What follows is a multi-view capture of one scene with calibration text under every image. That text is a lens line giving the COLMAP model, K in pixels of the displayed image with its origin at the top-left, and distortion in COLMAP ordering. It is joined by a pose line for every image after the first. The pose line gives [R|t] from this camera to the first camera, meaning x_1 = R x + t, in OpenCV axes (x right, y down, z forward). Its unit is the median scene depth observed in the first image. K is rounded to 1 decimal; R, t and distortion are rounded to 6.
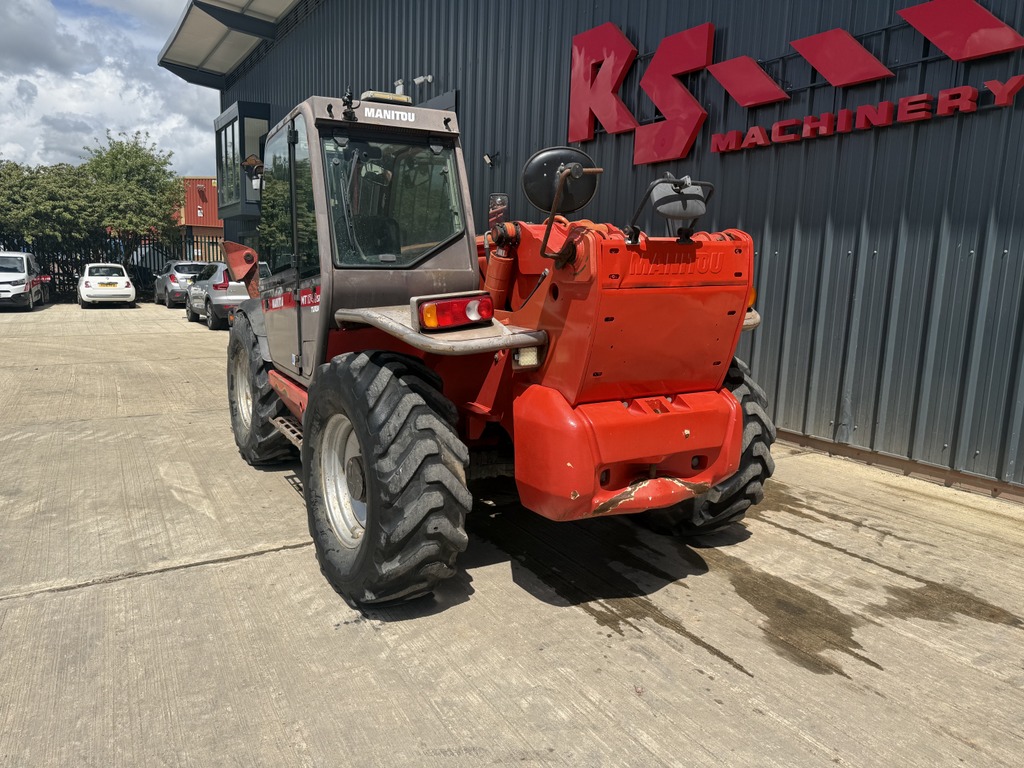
lens RADIAL K [[724.3, 0, 514.0], [0, 724.3, 387.5], [0, 0, 1]] dist [0.002280, -0.007324]
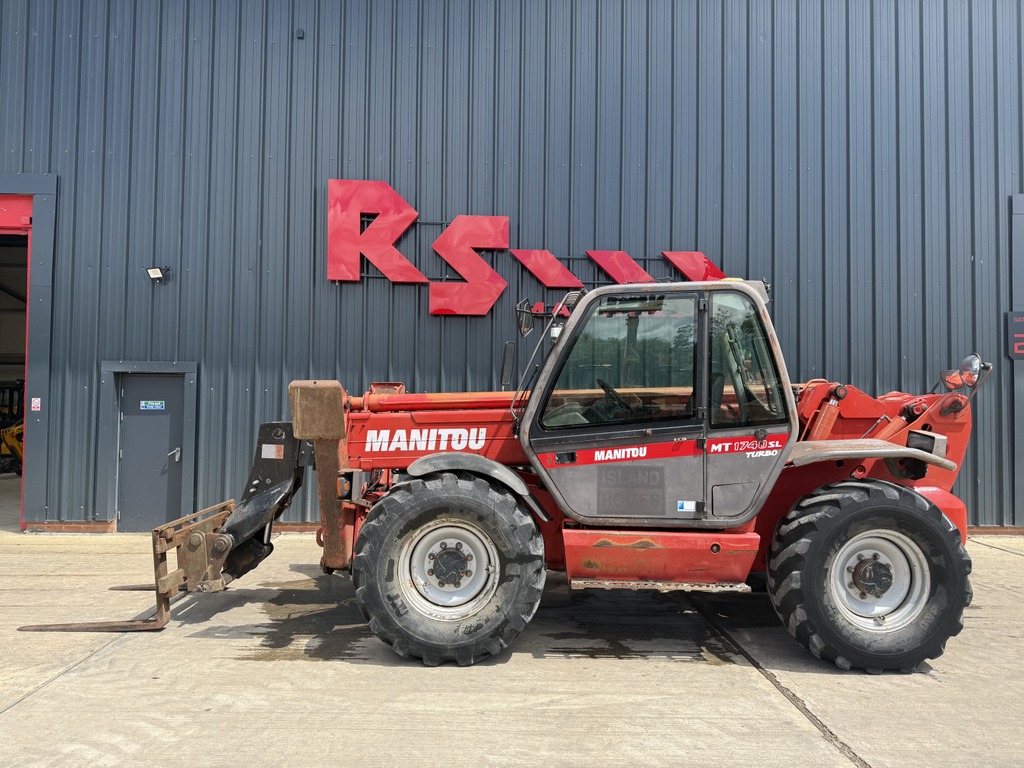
lens RADIAL K [[732.4, 0, 505.7], [0, 732.4, 338.0], [0, 0, 1]] dist [0.003269, -0.005035]
pose [[0.497958, 0.062529, 0.864944, -1.146227], [0.139064, 0.978732, -0.150816, -0.125843], [-0.855978, 0.195383, 0.478672, 0.560615]]
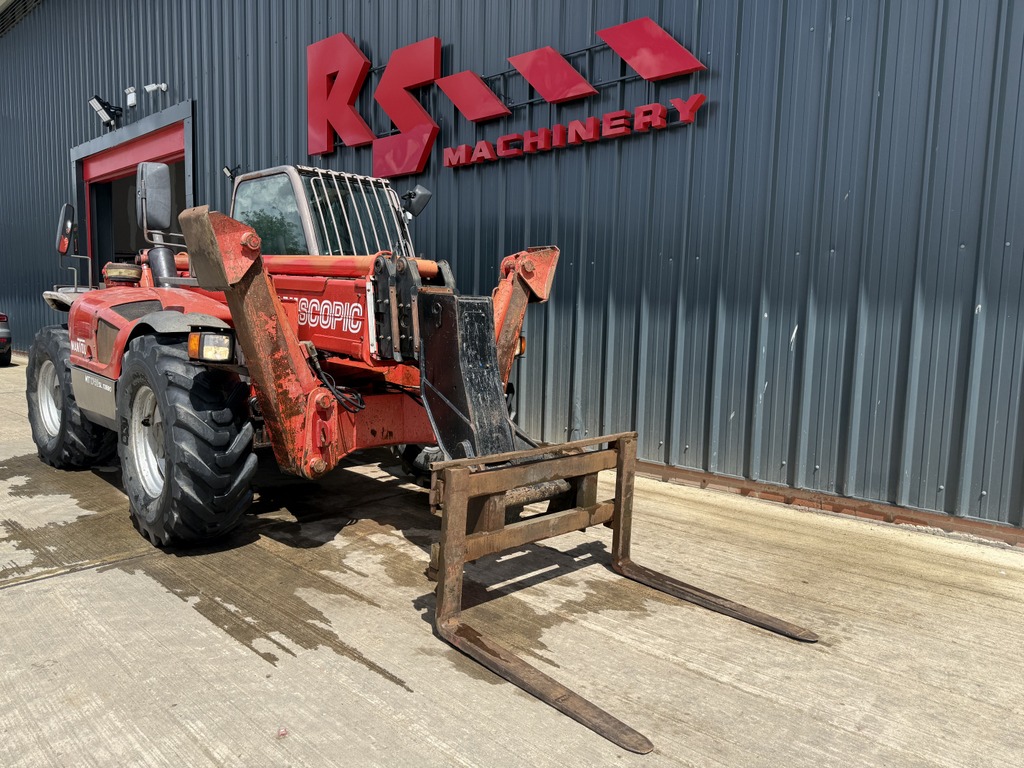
lens RADIAL K [[712.9, 0, 513.7], [0, 712.9, 387.8], [0, 0, 1]] dist [0.092245, -0.130857]
pose [[0.962518, -0.039488, 0.268327, 0.118257], [0.052221, 0.997815, -0.040480, 0.032940], [-0.266142, 0.052975, 0.962477, 0.052480]]
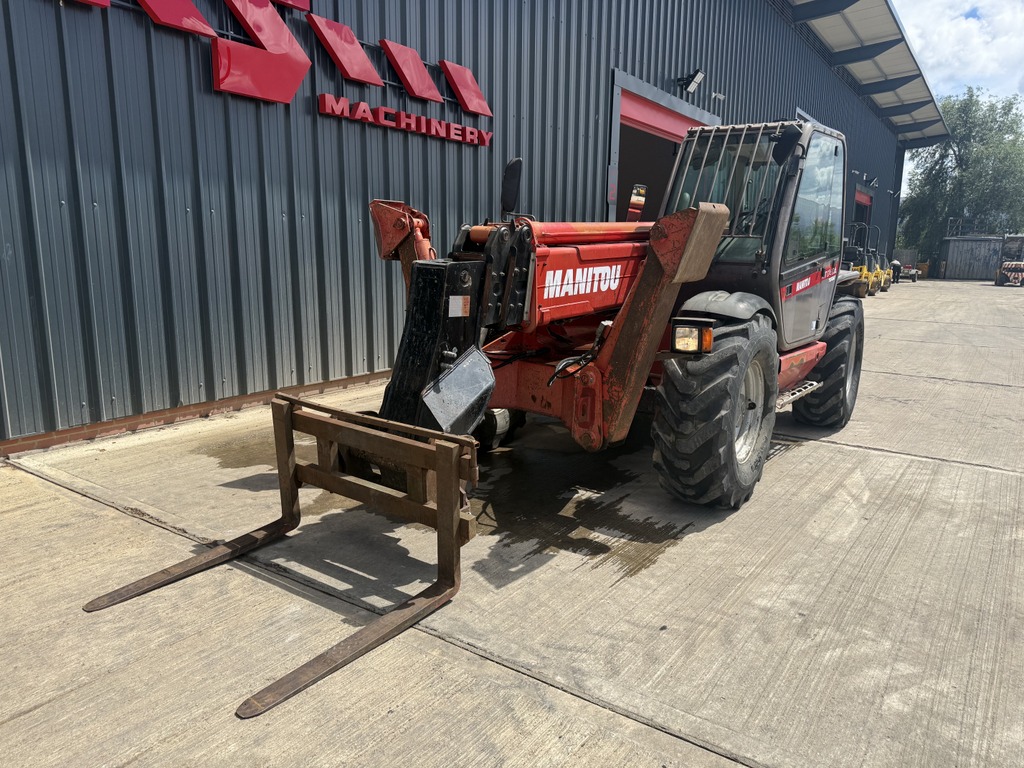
lens RADIAL K [[724.3, 0, 514.0], [0, 724.3, 387.5], [0, 0, 1]] dist [0.002280, -0.007324]
pose [[-0.409320, -0.205963, 0.888840, -1.034442], [0.117689, 0.954130, 0.275290, -0.287735], [-0.904769, 0.217288, -0.366305, 1.642036]]
